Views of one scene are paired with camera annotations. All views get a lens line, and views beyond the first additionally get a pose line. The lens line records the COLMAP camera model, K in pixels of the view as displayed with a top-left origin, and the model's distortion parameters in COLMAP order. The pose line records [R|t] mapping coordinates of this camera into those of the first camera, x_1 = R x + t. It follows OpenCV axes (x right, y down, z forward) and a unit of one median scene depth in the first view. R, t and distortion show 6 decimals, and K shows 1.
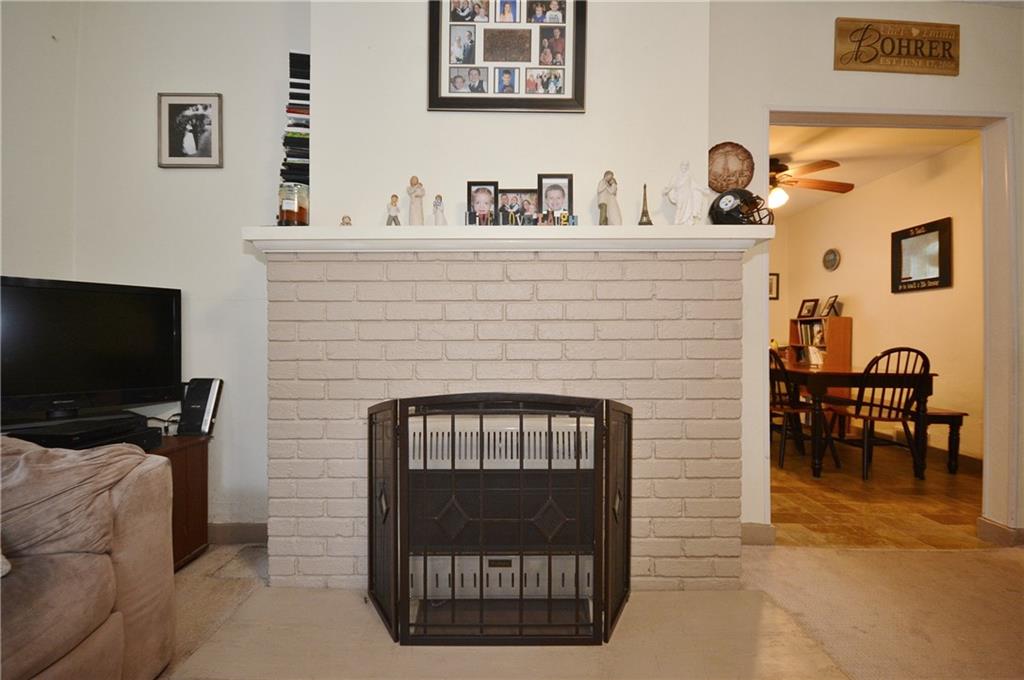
lens RADIAL K [[447.7, 0, 508.9], [0, 447.7, 336.7], [0, 0, 1]] dist [0.001877, -0.005795]
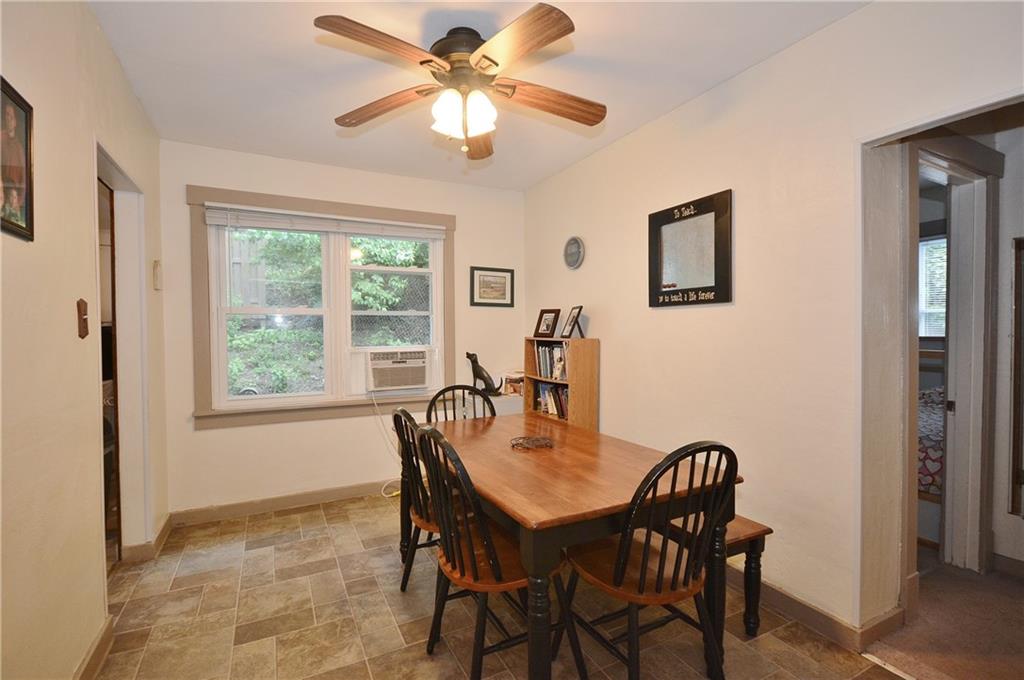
lens RADIAL K [[479.2, 0, 502.6], [0, 479.2, 341.1], [0, 0, 1]] dist [0.016241, 0.000498]
pose [[0.893351, -0.024195, 0.448709, 0.698648], [0.014214, 0.999571, 0.025600, -0.138076], [-0.449136, -0.016492, 0.893311, 0.940850]]
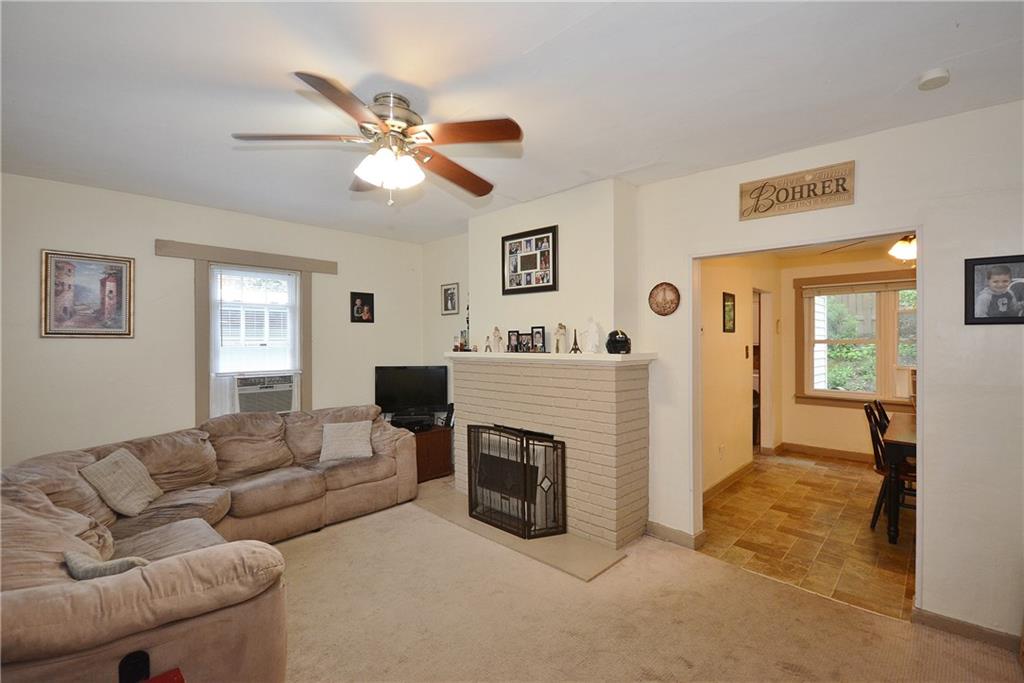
lens RADIAL K [[447.7, 0, 519.4], [0, 447.7, 338.2], [0, 0, 1]] dist [0.001877, -0.005795]
pose [[0.726920, -0.010360, -0.686644, 1.185219], [0.009363, 0.999943, -0.005176, -0.234960], [0.686659, -0.002667, 0.726975, -0.478917]]
